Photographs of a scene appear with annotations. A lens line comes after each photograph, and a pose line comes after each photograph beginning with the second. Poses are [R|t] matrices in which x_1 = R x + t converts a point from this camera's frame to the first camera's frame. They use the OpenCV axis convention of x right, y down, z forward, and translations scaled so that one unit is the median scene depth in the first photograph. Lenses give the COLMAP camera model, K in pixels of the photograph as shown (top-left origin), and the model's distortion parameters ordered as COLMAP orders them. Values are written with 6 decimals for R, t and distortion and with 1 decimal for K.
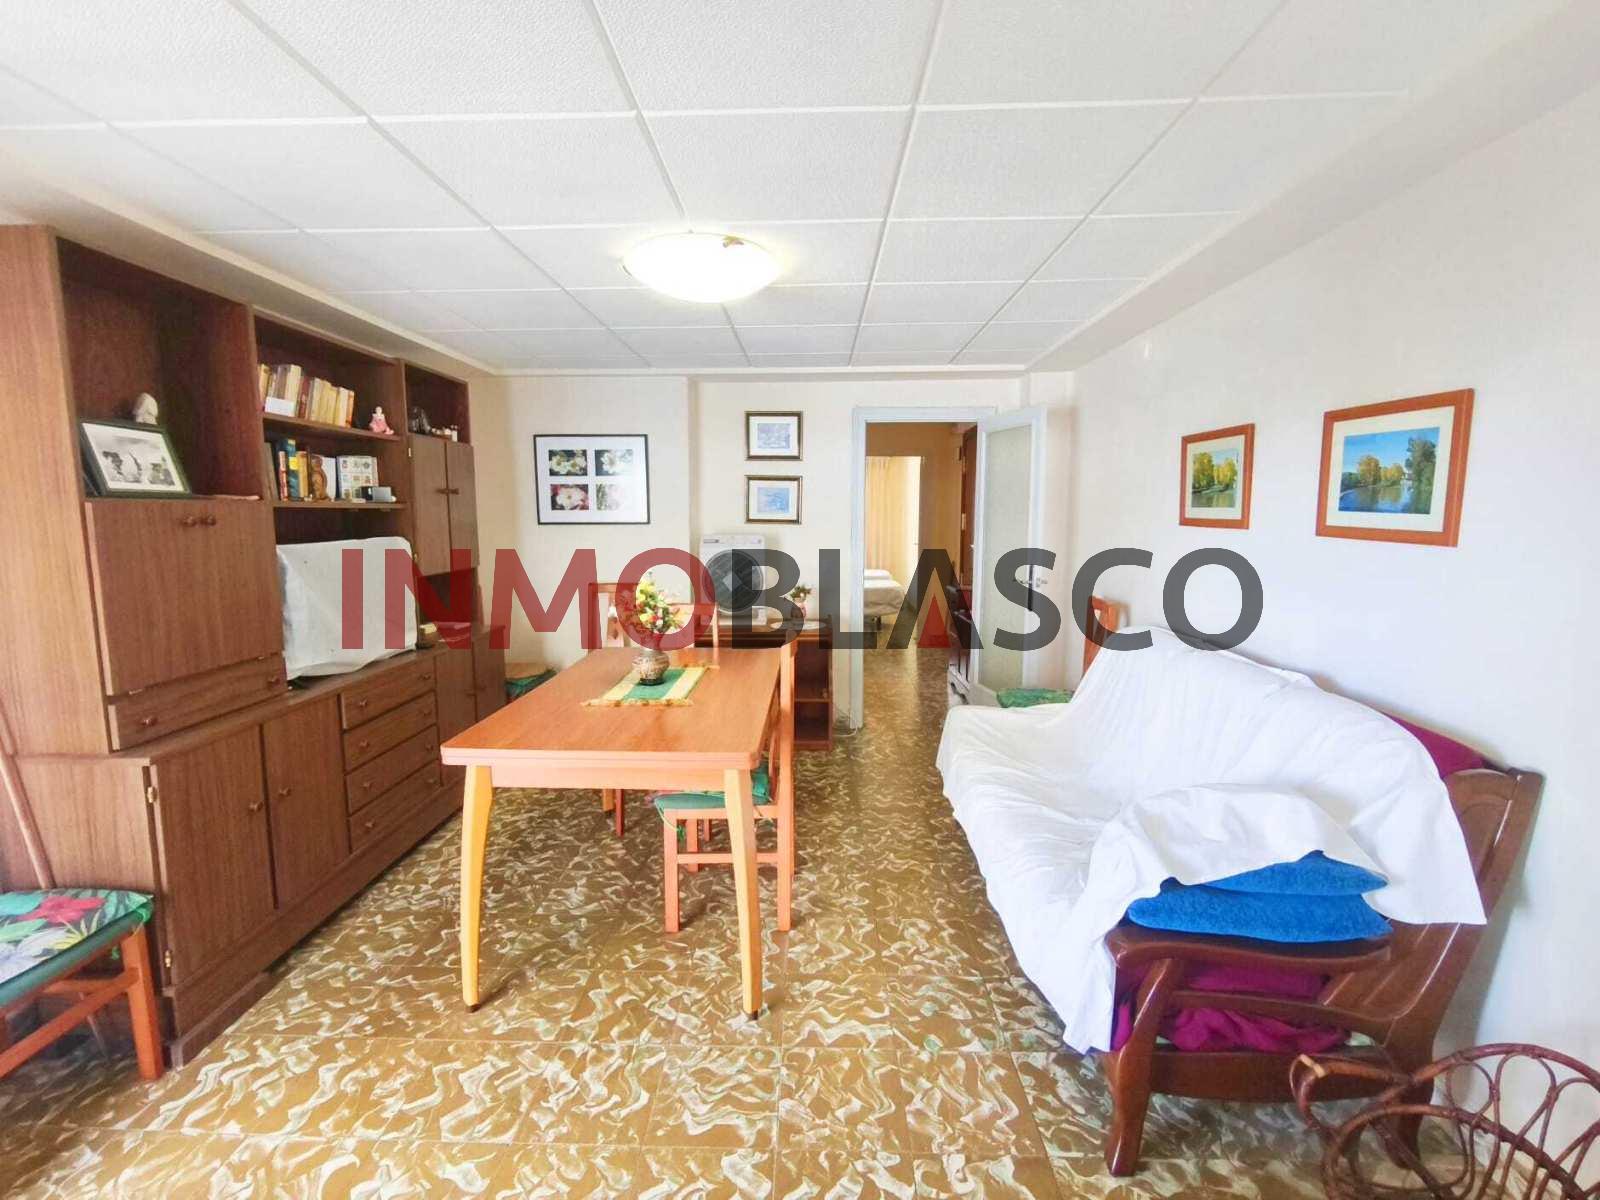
lens RADIAL K [[688.5, 0, 795.5], [0, 688.5, 589.2], [0, 0, 1]] dist [-0.002603, -0.000157]
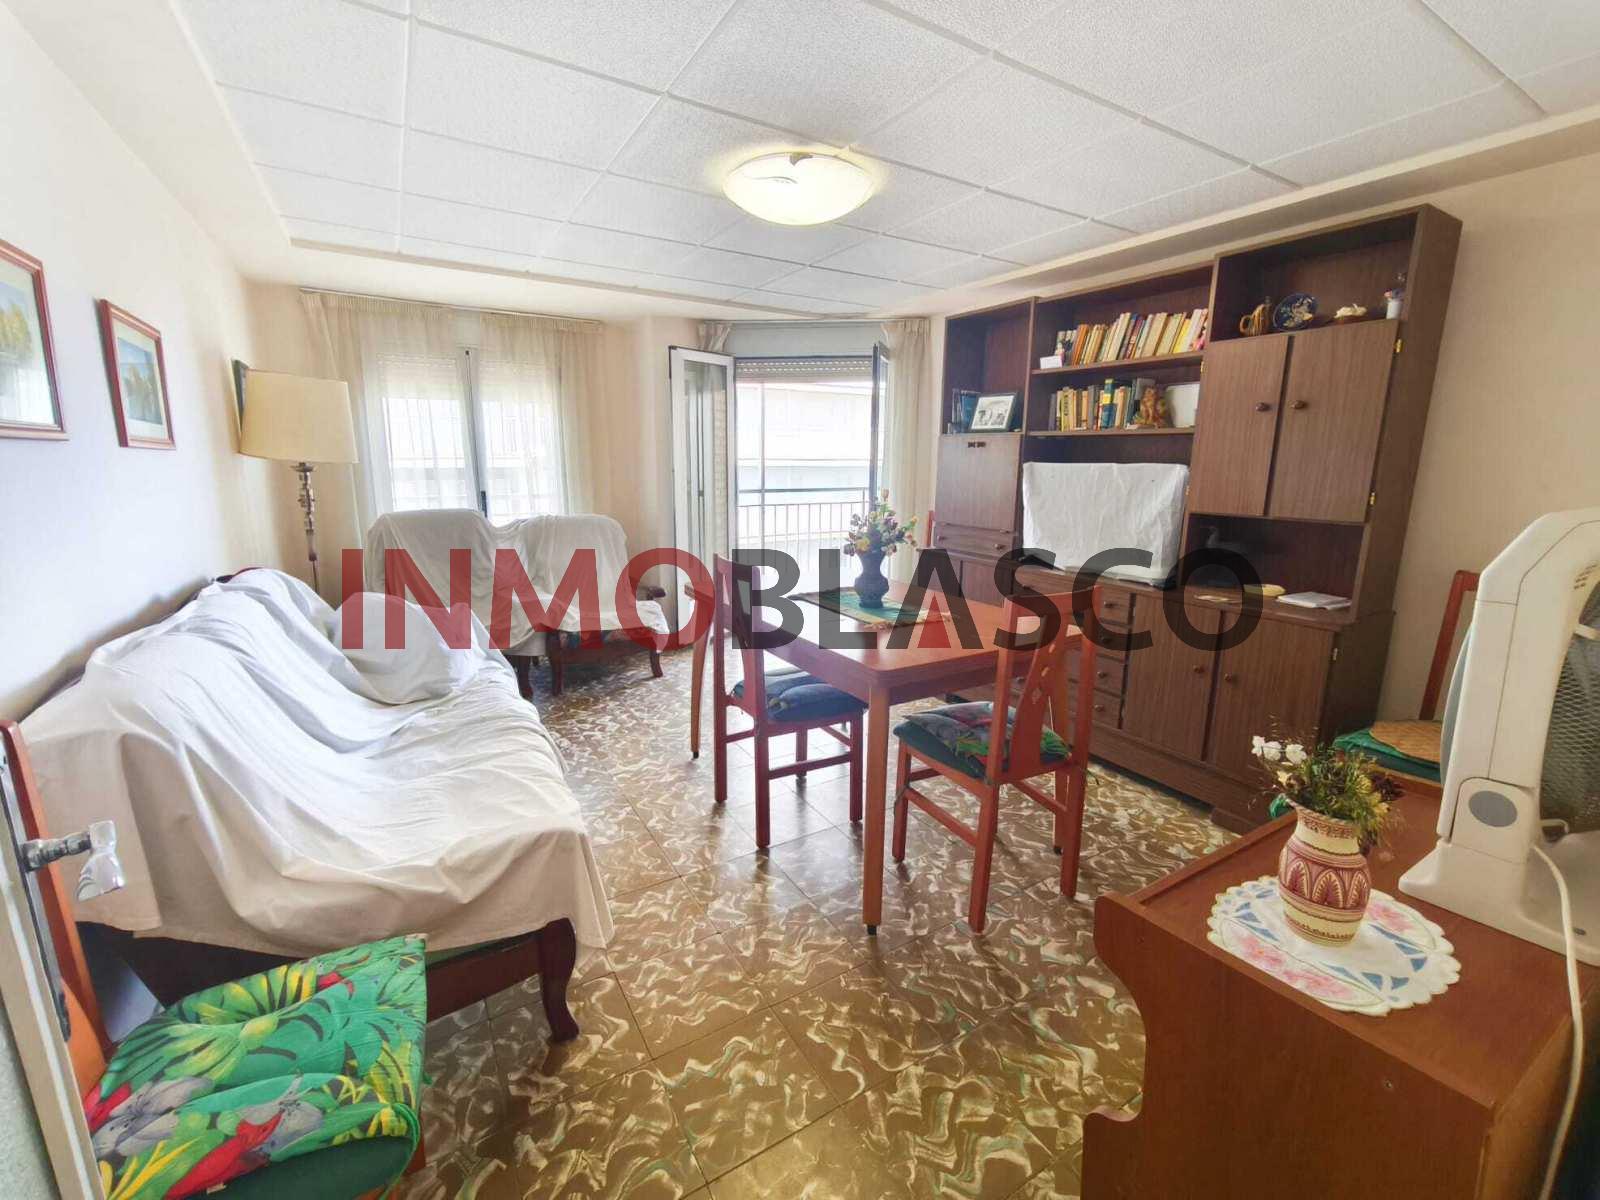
lens RADIAL K [[688.5, 0, 795.5], [0, 688.5, 589.2], [0, 0, 1]] dist [-0.002603, -0.000157]
pose [[-0.846956, 0.098147, -0.522525, 0.547764], [-0.064312, 0.956683, 0.283939, -0.222327], [0.527758, 0.274089, -0.803957, 2.330481]]
